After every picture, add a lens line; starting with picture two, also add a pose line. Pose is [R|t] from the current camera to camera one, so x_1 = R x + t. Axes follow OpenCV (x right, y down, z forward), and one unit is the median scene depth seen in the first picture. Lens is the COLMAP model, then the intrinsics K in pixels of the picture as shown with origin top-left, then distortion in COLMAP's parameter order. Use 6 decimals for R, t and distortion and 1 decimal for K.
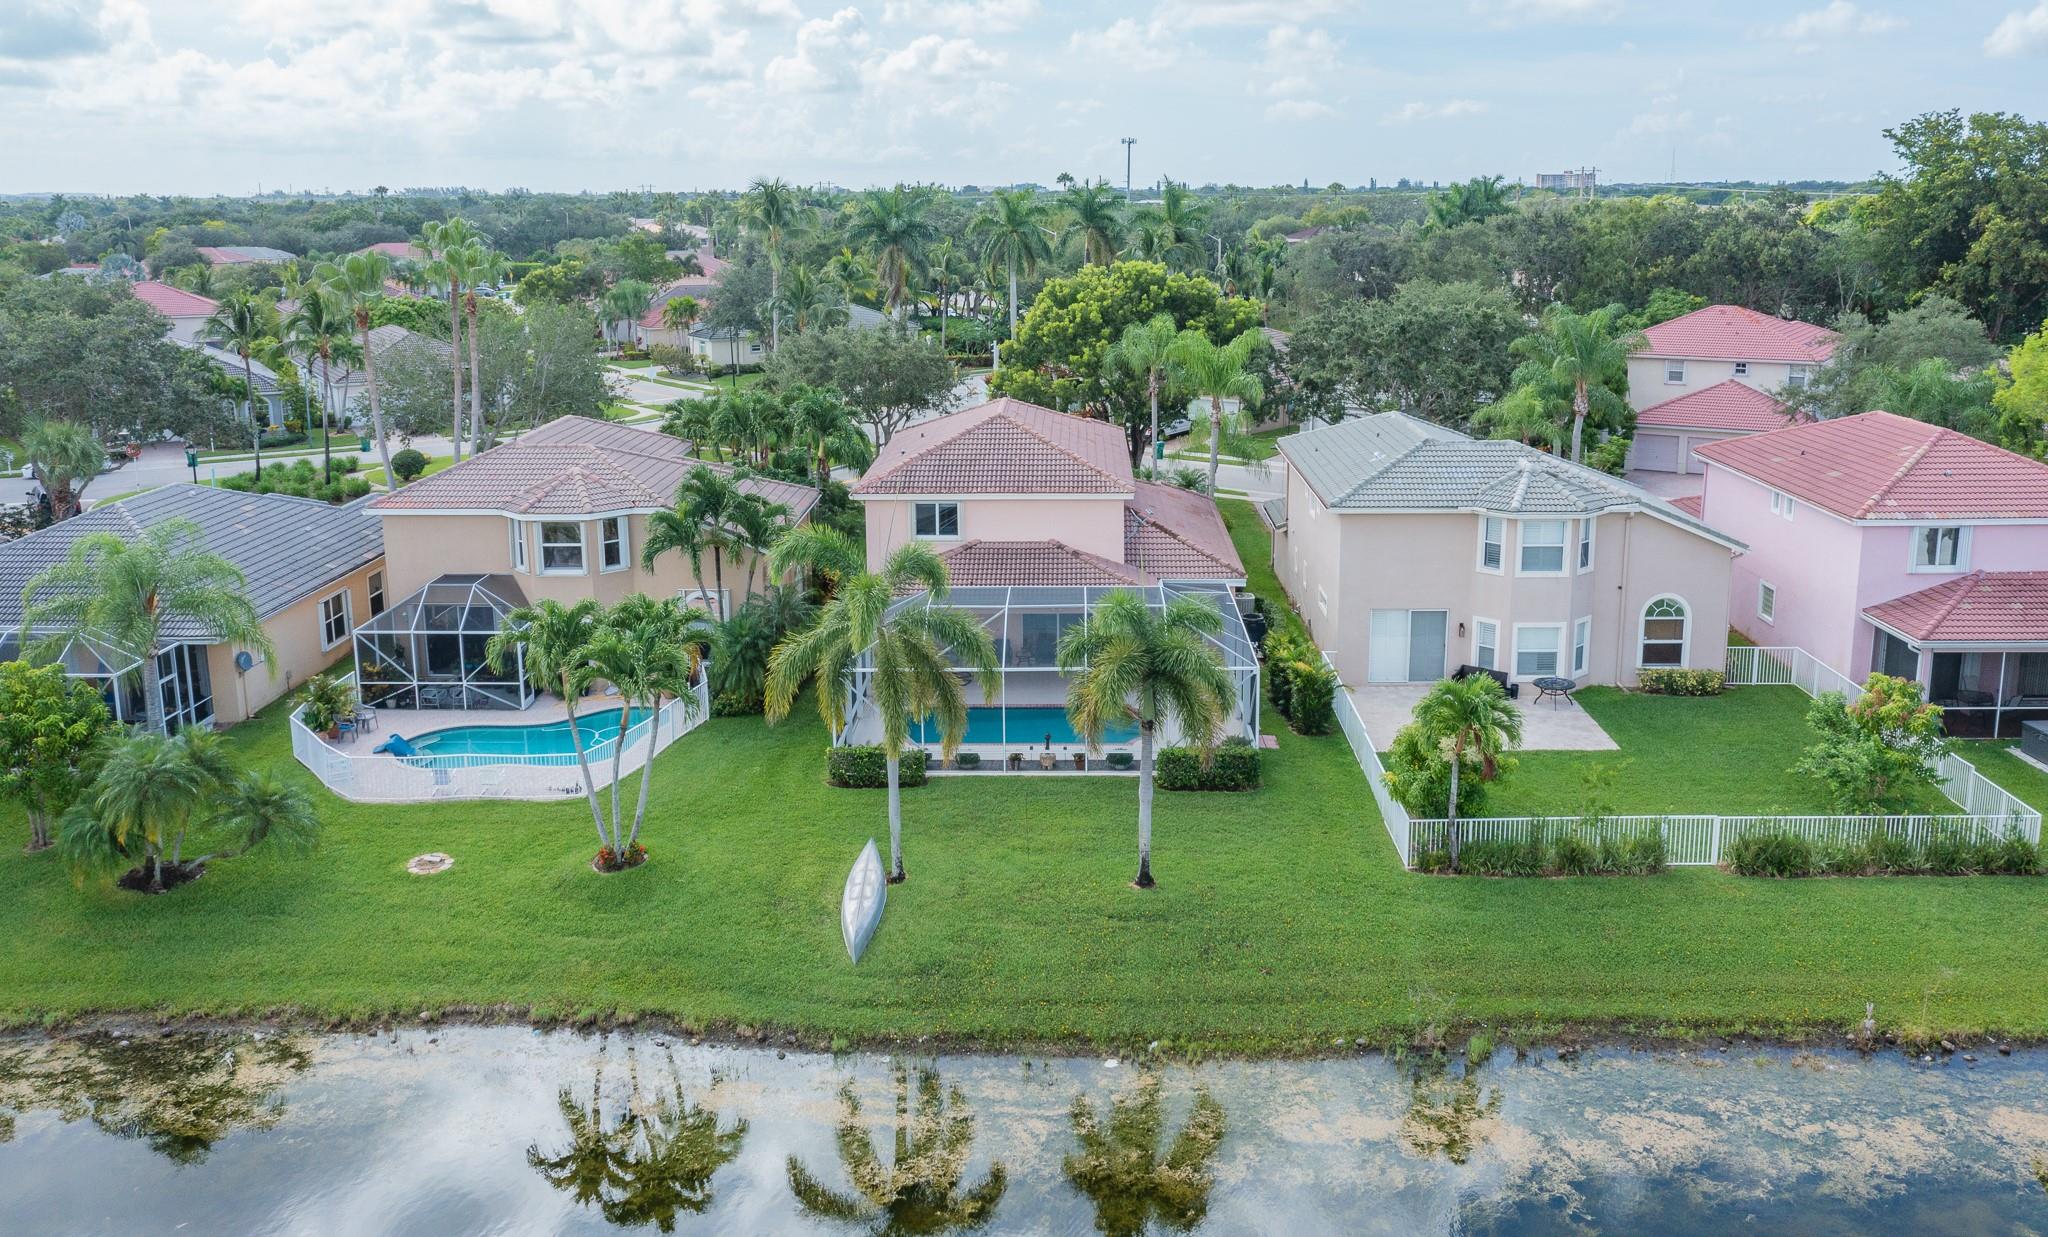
lens RADIAL K [[1644.2, 0, 1038.9], [0, 1644.2, 550.1], [0, 0, 1]] dist [0.003064, -0.013588]
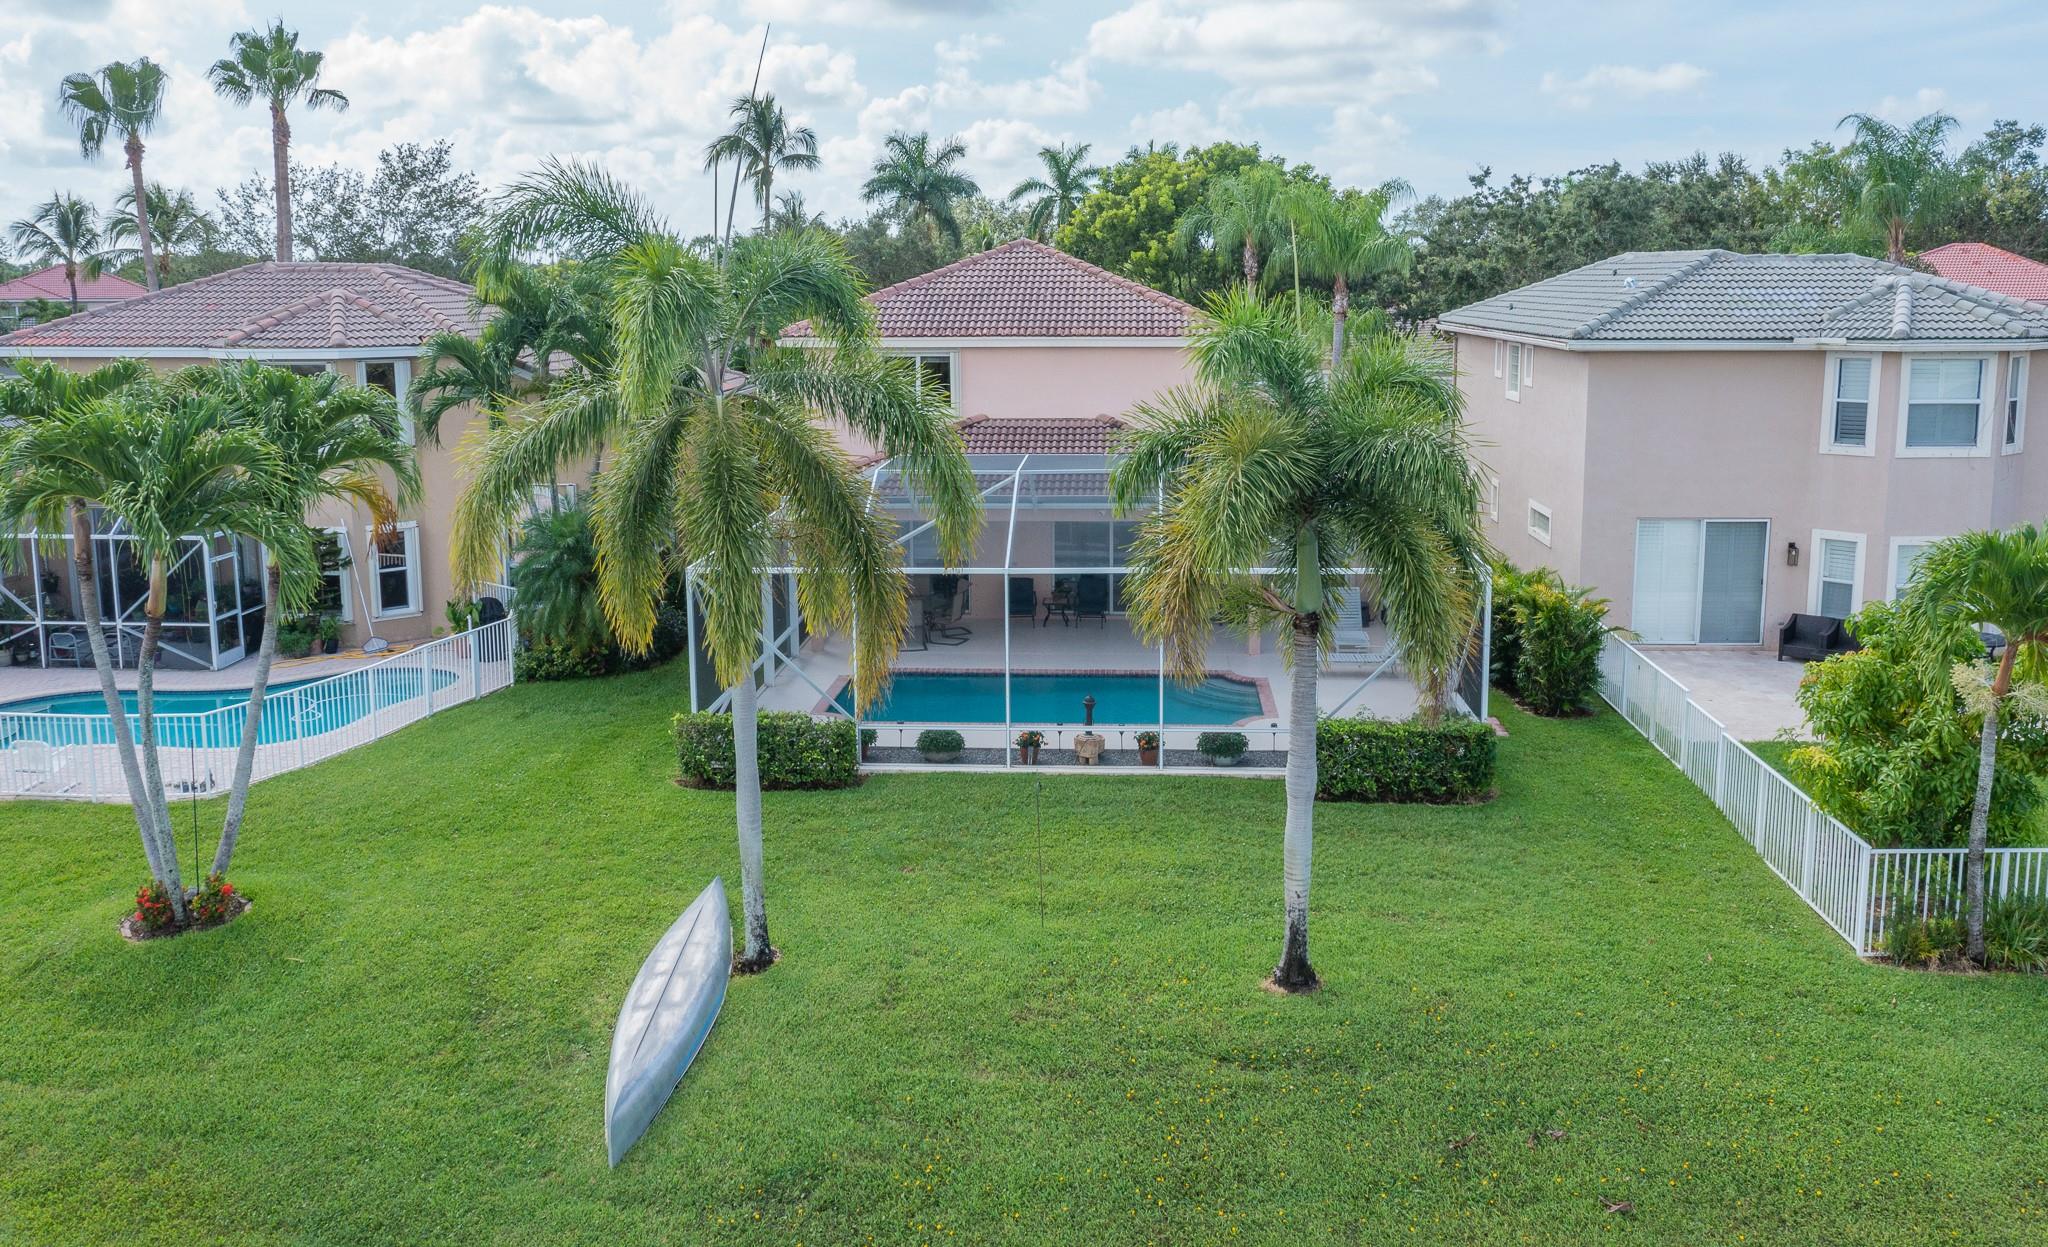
lens RADIAL K [[1666.1, 0, 1047.2], [0, 1666.1, 536.9], [0, 0, 1]] dist [-0.010249, 0.002205]
pose [[0.999535, 0.007177, -0.029648, 0.008170], [-0.008881, 0.998292, -0.057746, 0.101032], [0.029183, 0.057982, 0.997891, 0.501402]]
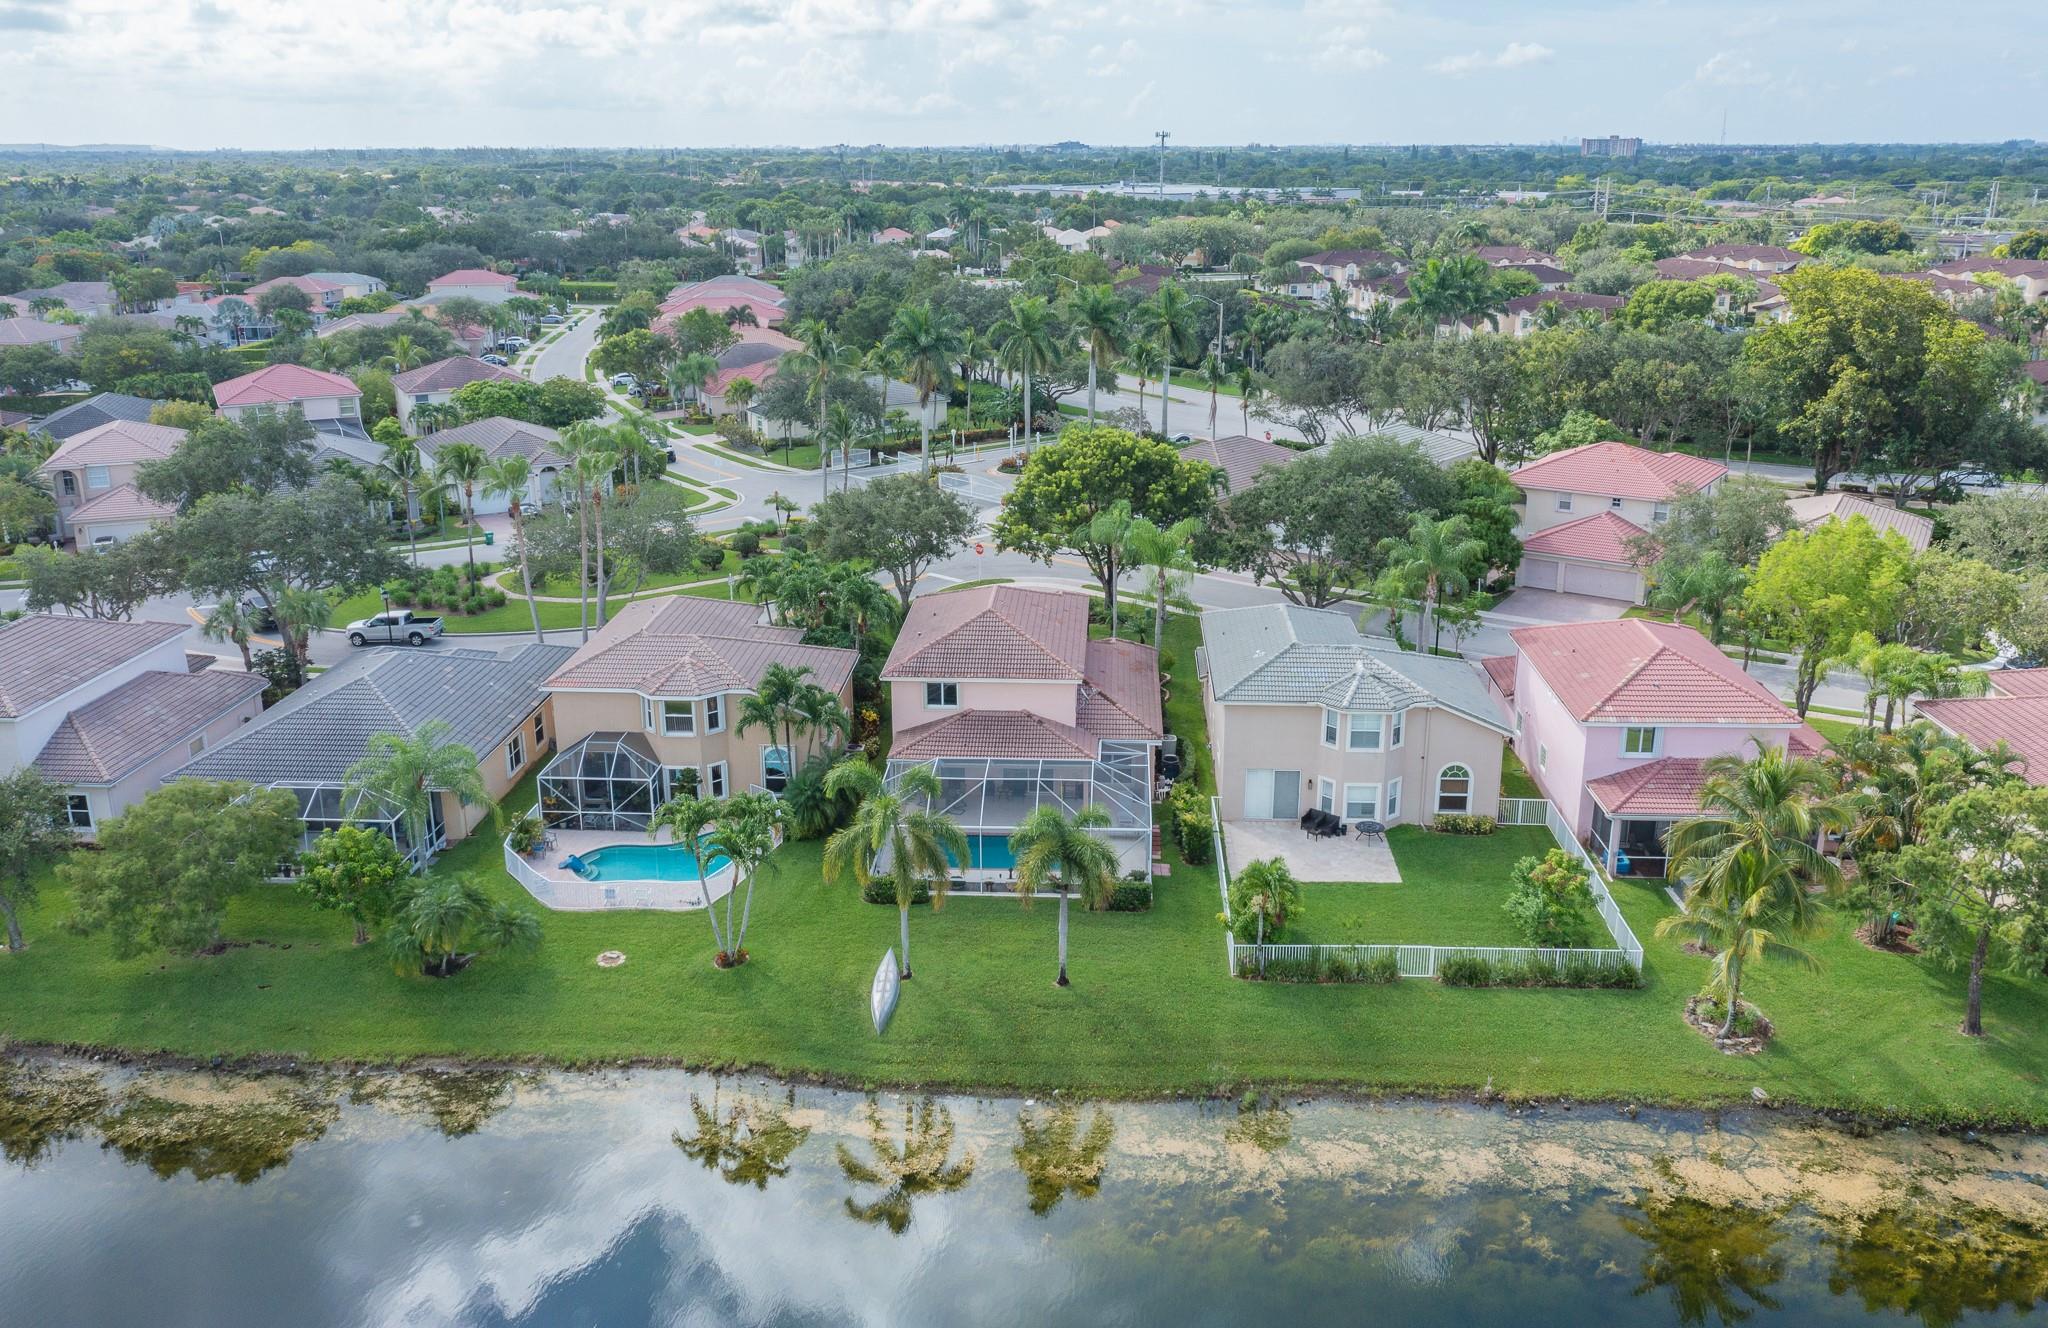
lens RADIAL K [[1609.3, 0, 1024.0], [0, 1609.3, 664.0], [0, 0, 1]] dist [0.000966, 0.001320]
pose [[0.999415, 0.013244, -0.031520, 0.067576], [-0.010183, 0.995389, 0.095380, -0.234185], [0.032638, -0.095003, 0.994942, -0.478726]]
